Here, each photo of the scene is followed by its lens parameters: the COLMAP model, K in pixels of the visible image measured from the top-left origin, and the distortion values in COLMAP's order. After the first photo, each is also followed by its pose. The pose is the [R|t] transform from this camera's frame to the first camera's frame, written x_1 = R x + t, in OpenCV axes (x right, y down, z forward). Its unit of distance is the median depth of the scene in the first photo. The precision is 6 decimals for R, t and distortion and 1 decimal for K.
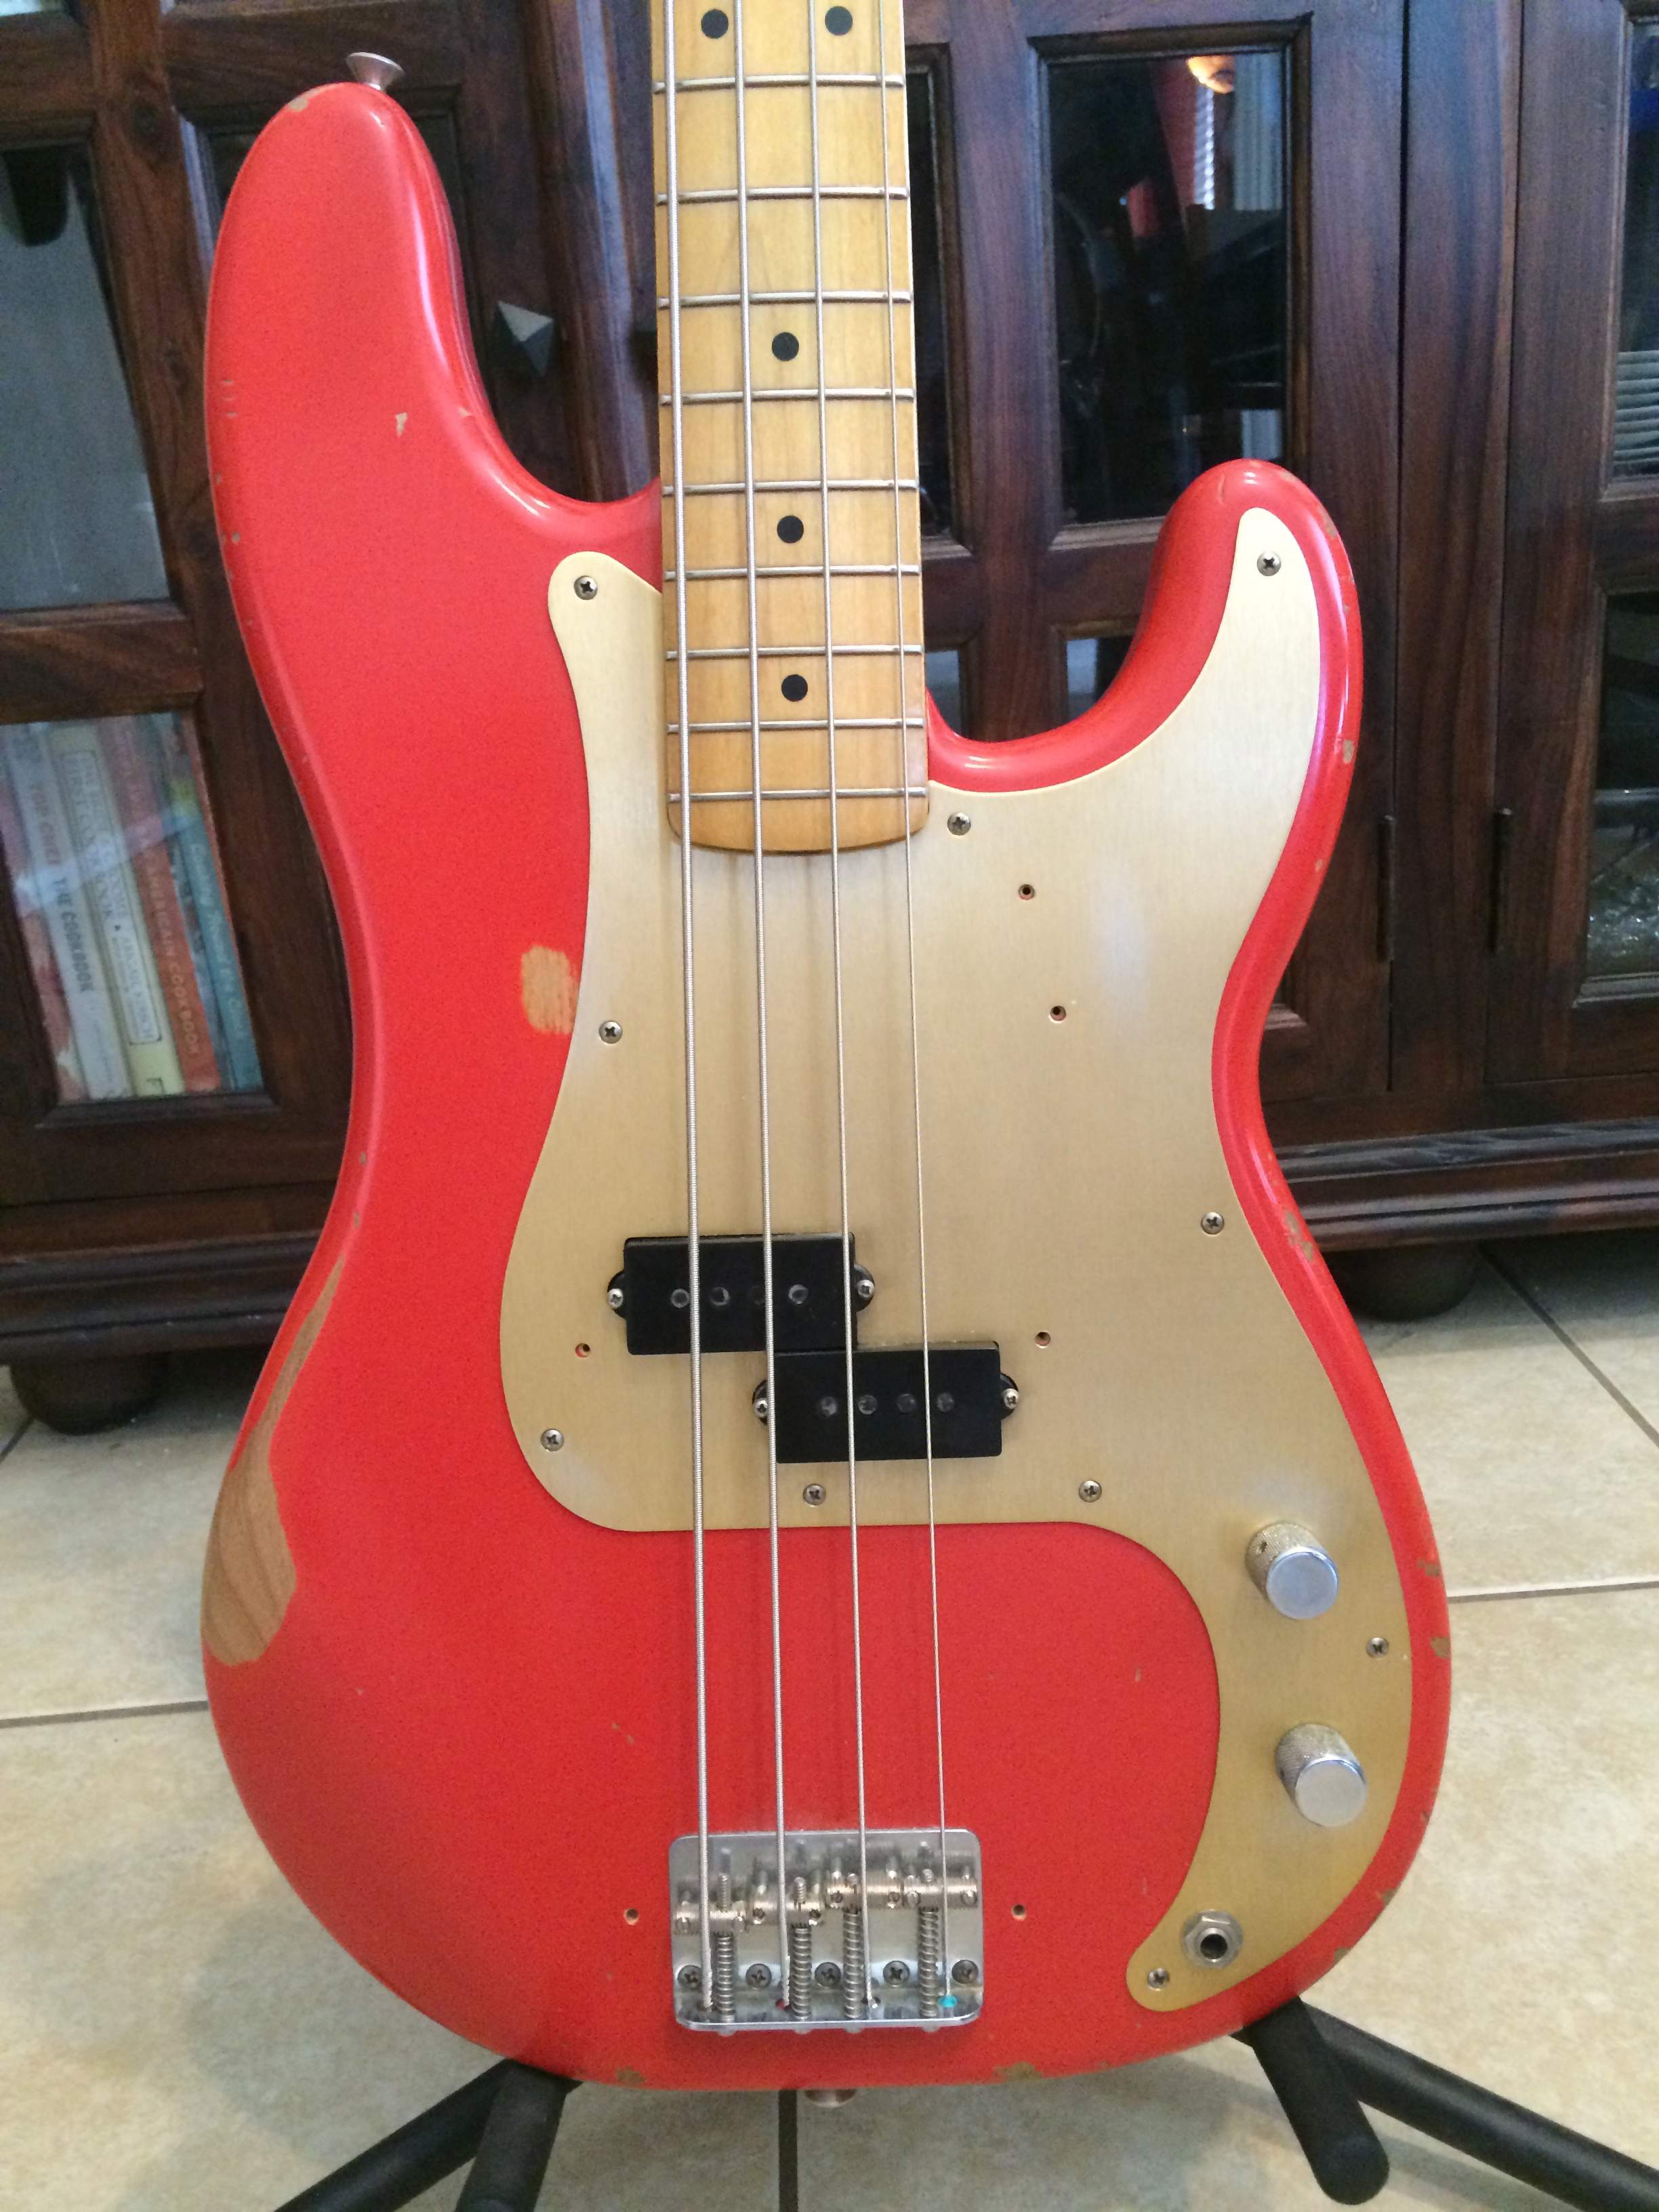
lens RADIAL K [[1898.1, 0, 841.6], [0, 1898.1, 1121.3], [0, 0, 1]] dist [0.068533, -0.108444]
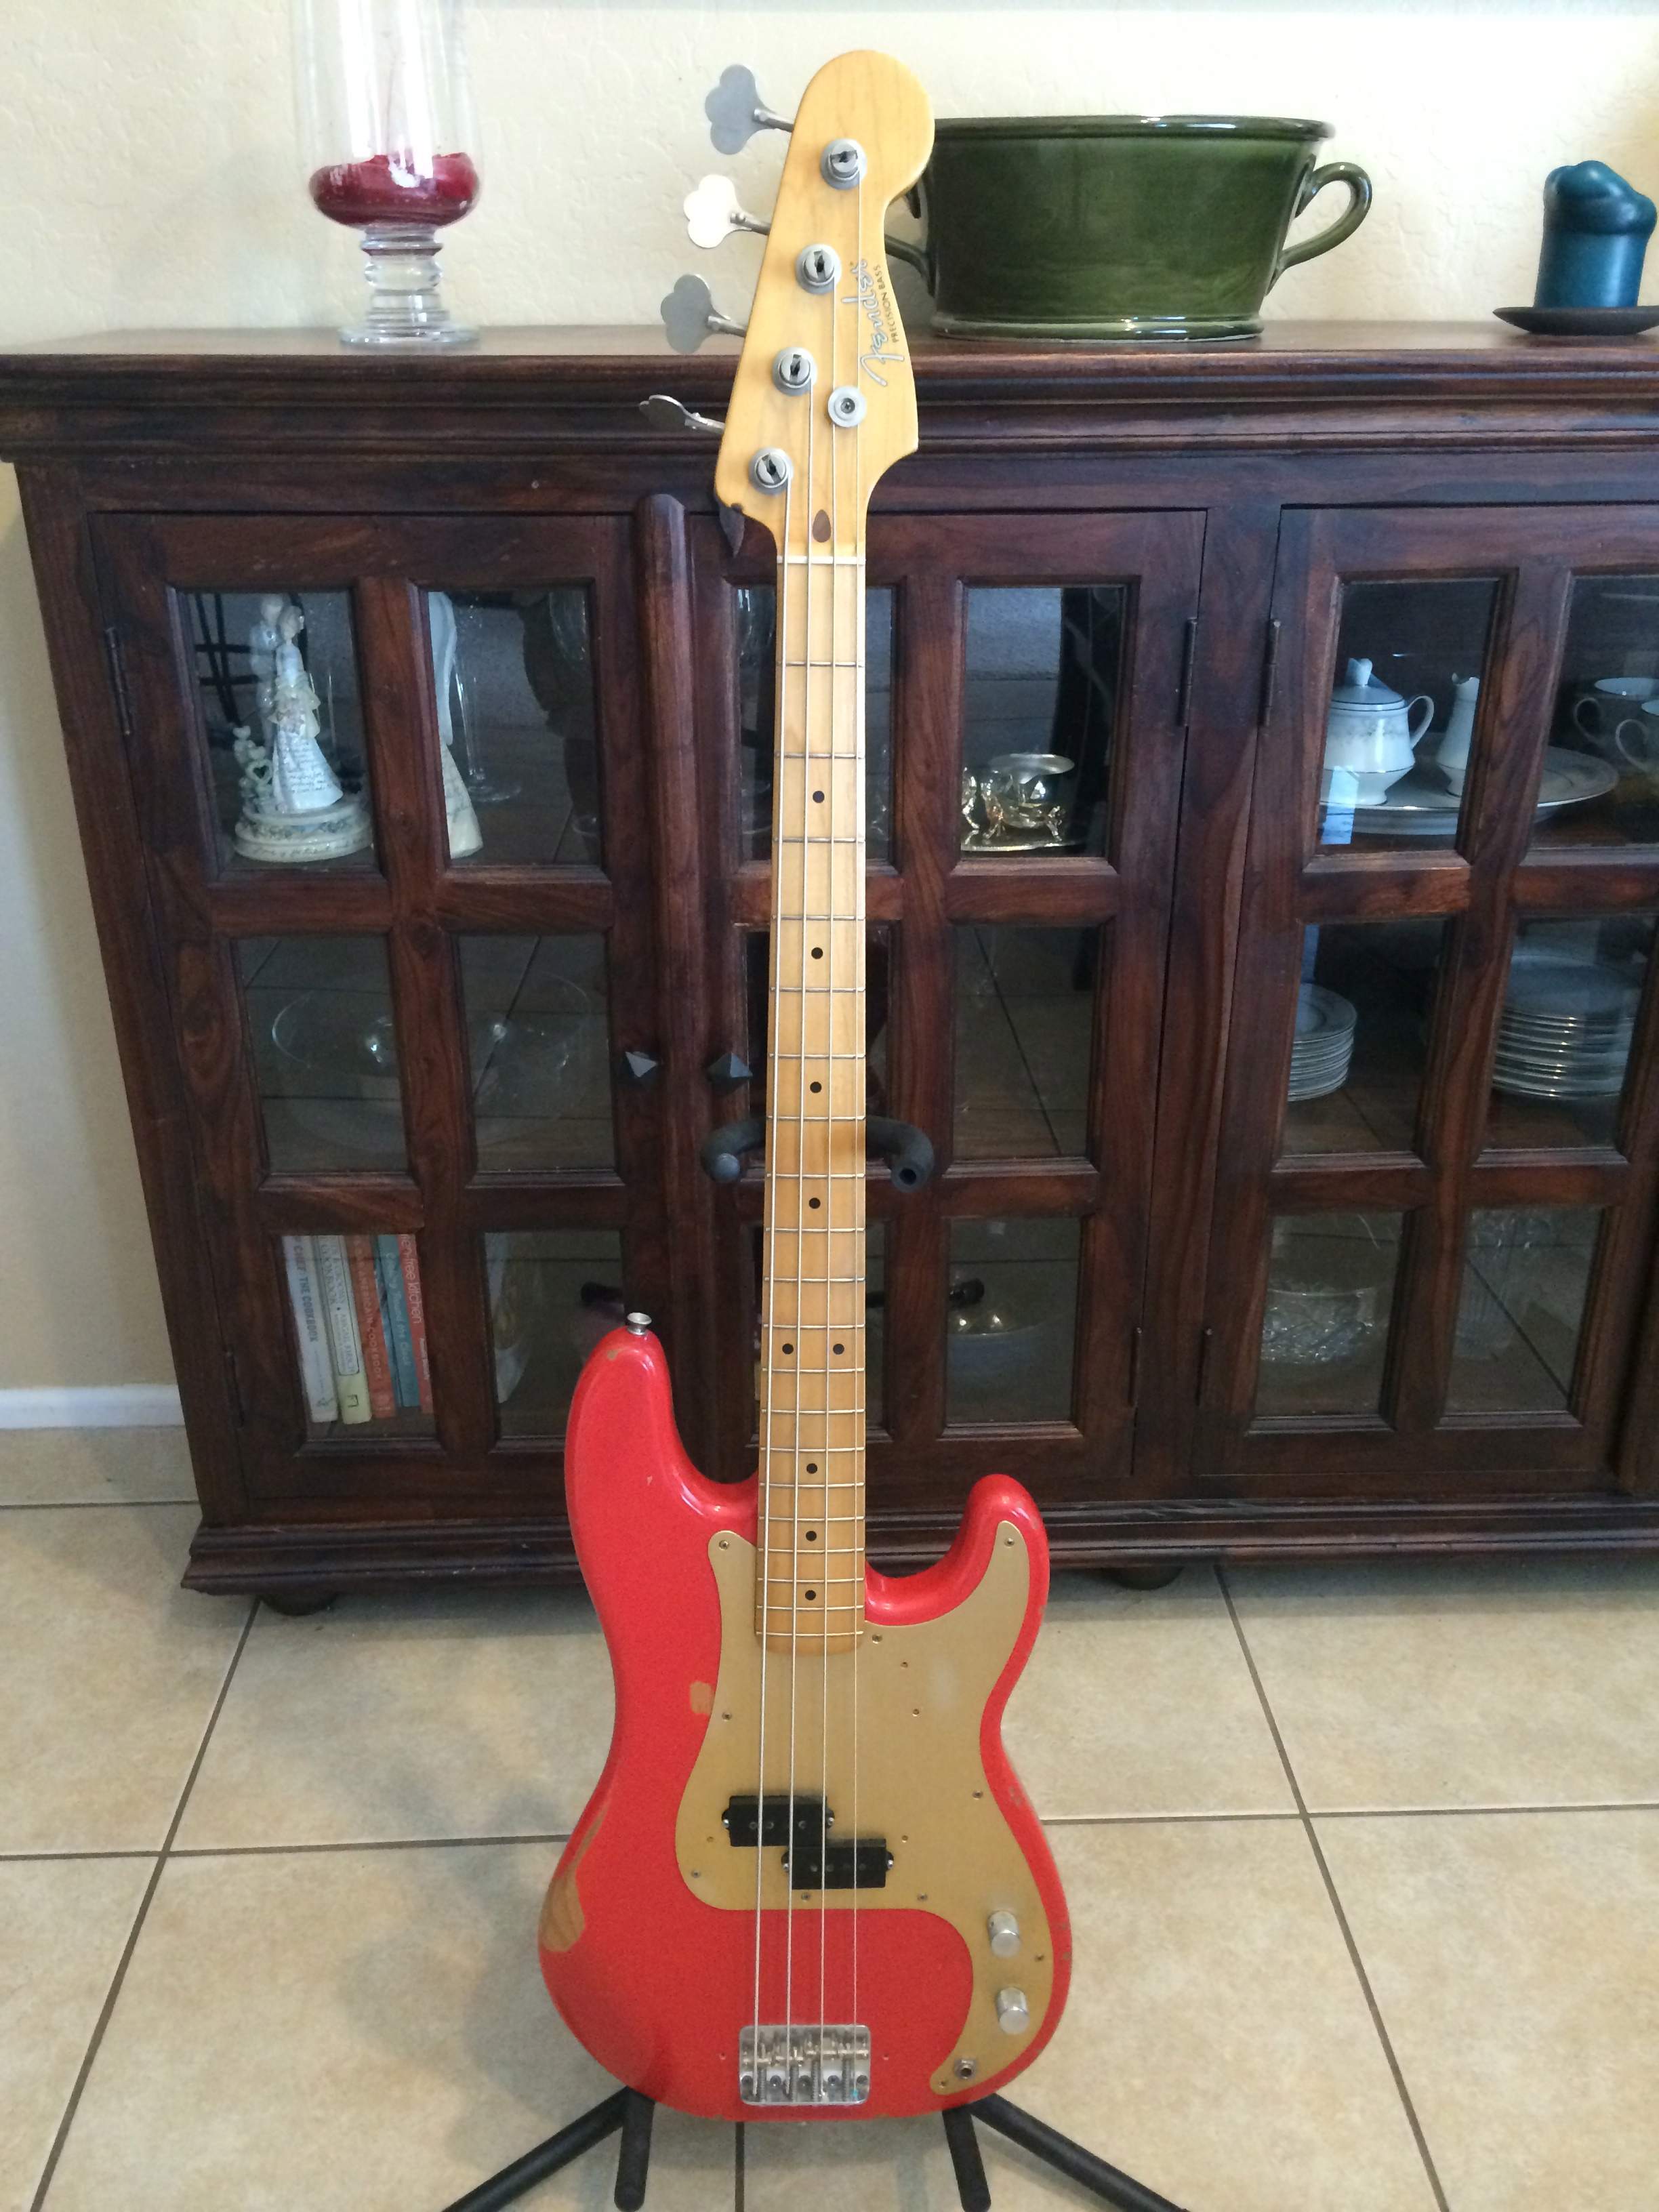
lens RADIAL K [[1898.1, 0, 846.4], [0, 1898.1, 1100.4], [0, 0, 1]] dist [0.068533, -0.108444]
pose [[0.996913, 0.065987, 0.042554, -0.050870], [-0.069775, 0.993057, 0.094707, -0.531528], [-0.036009, -0.097384, 0.994595, -0.650201]]
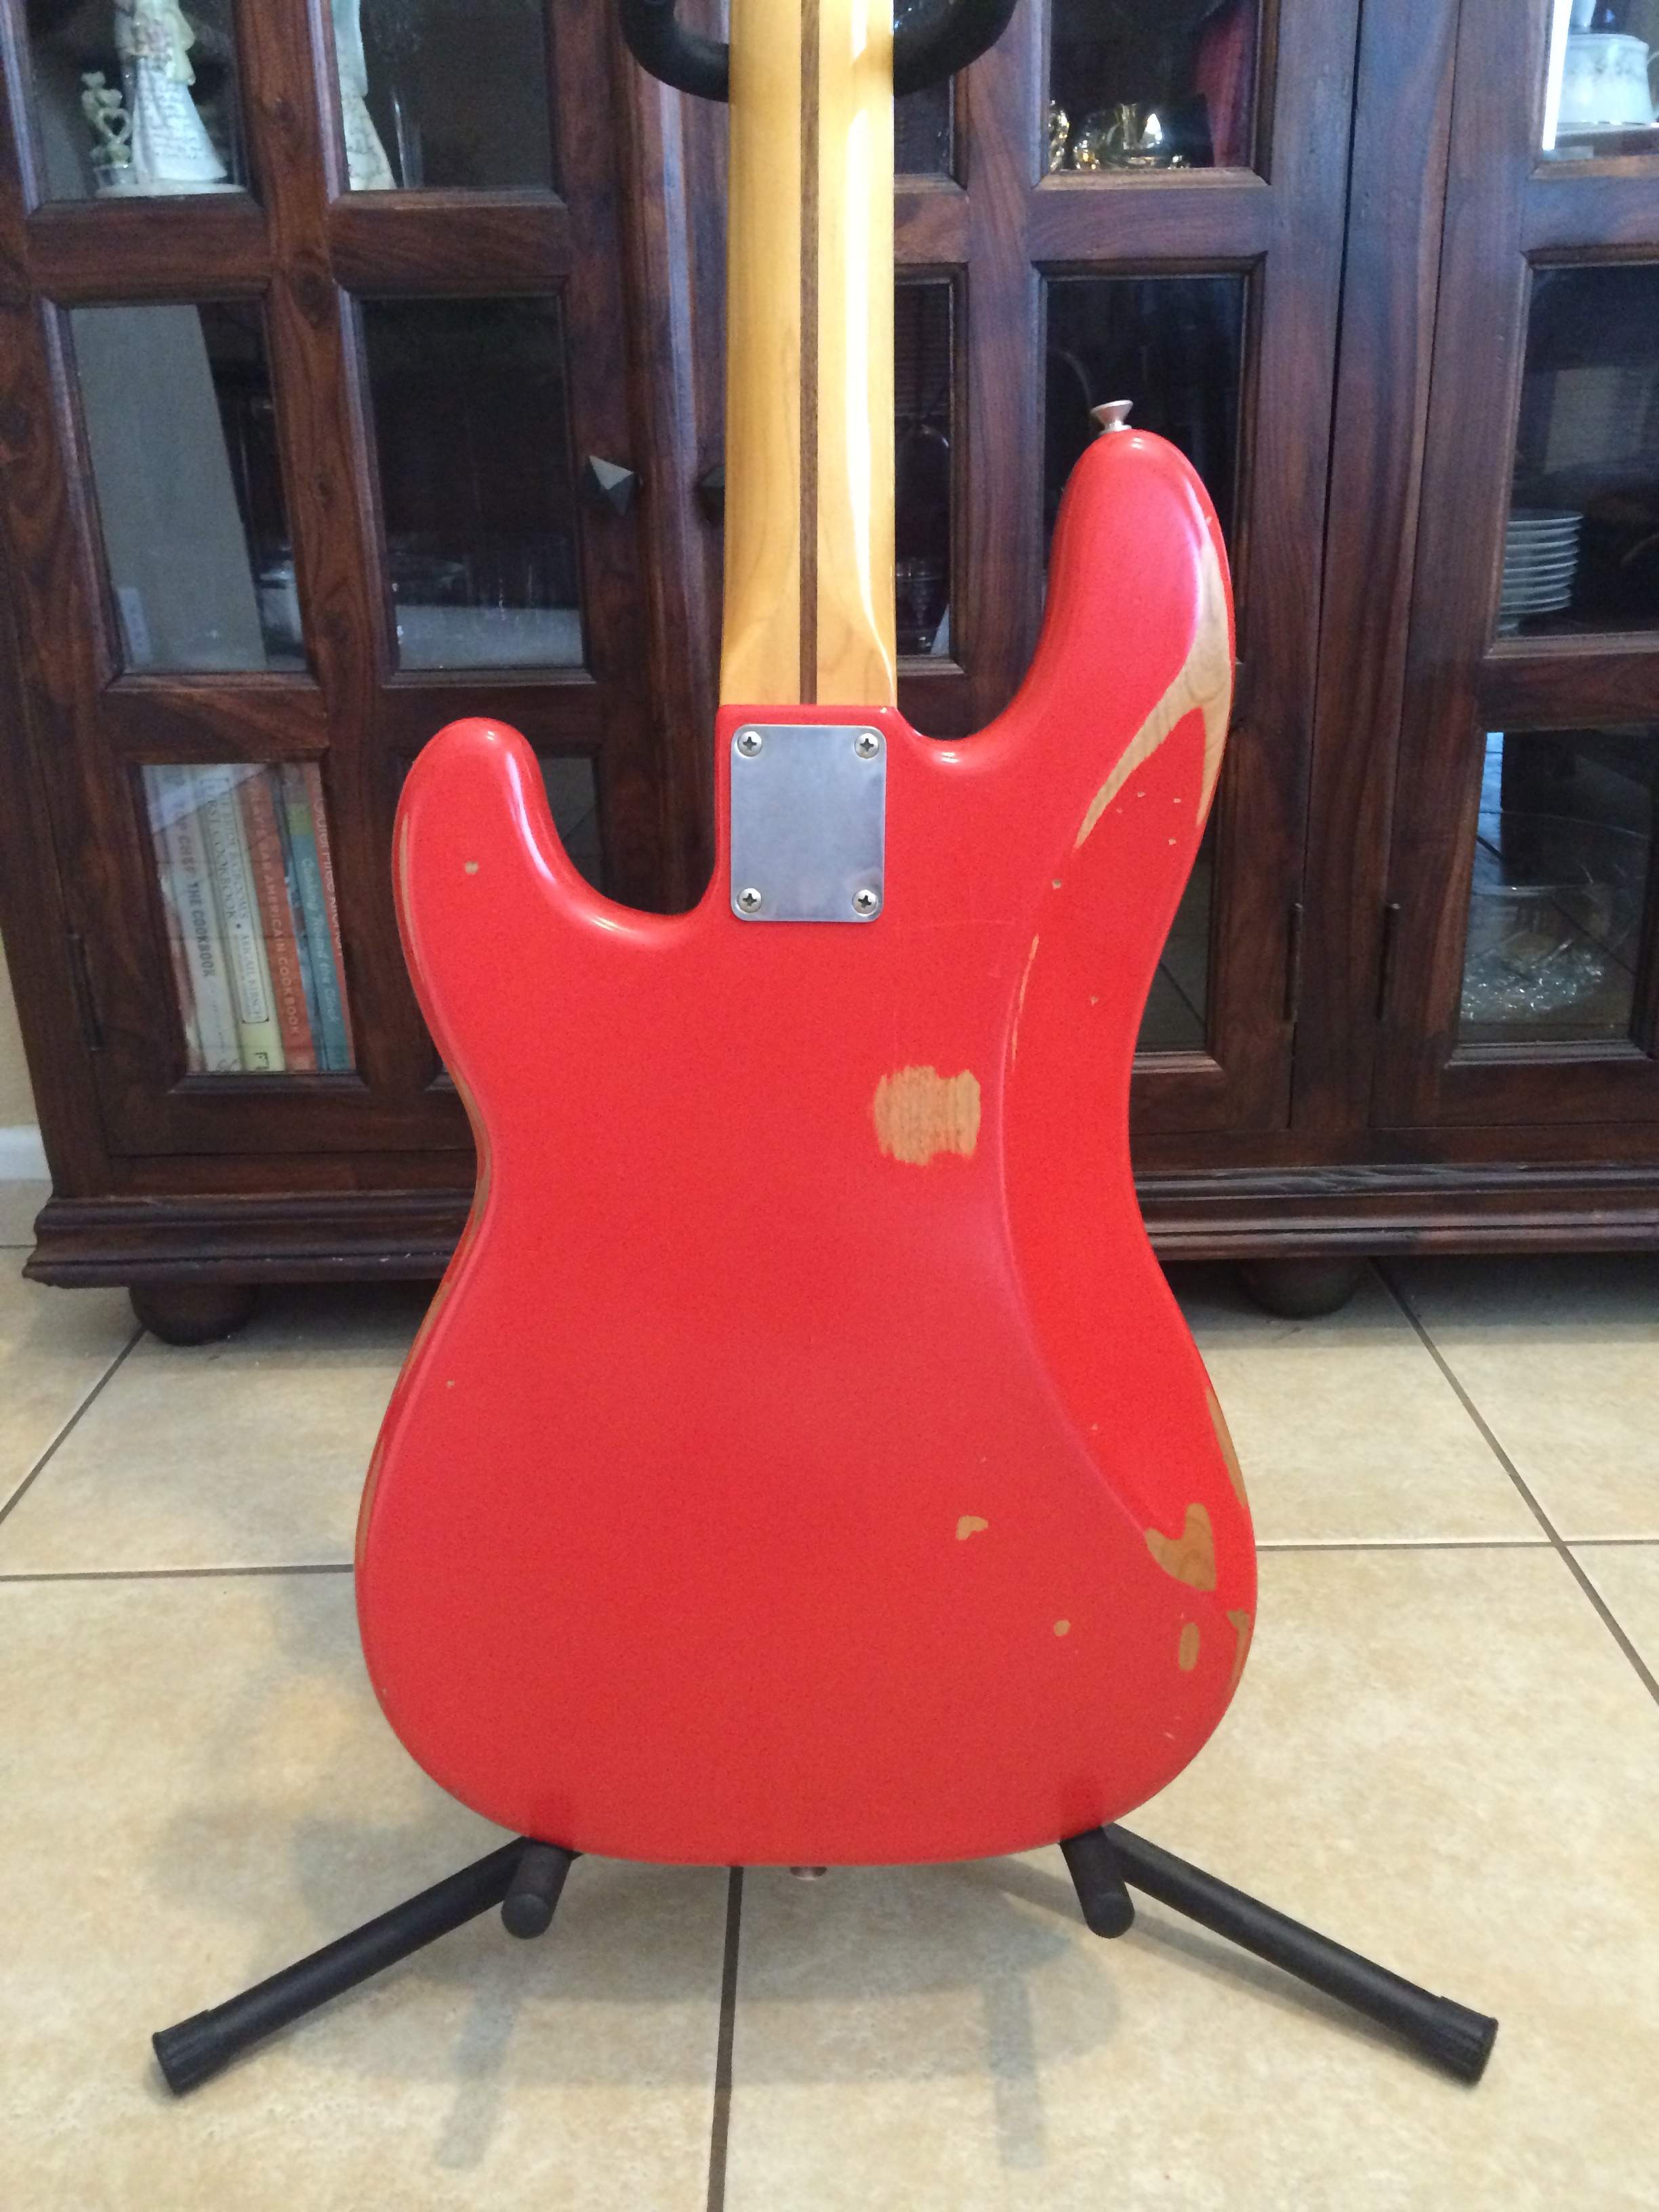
lens RADIAL K [[1898.1, 0, 843.1], [0, 1898.1, 1110.9], [0, 0, 1]] dist [0.068533, -0.108444]
pose [[0.998203, 0.059465, -0.007369, 0.017014], [-0.059264, 0.997929, 0.025009, -0.045430], [0.008841, -0.024527, 0.999660, -0.228176]]
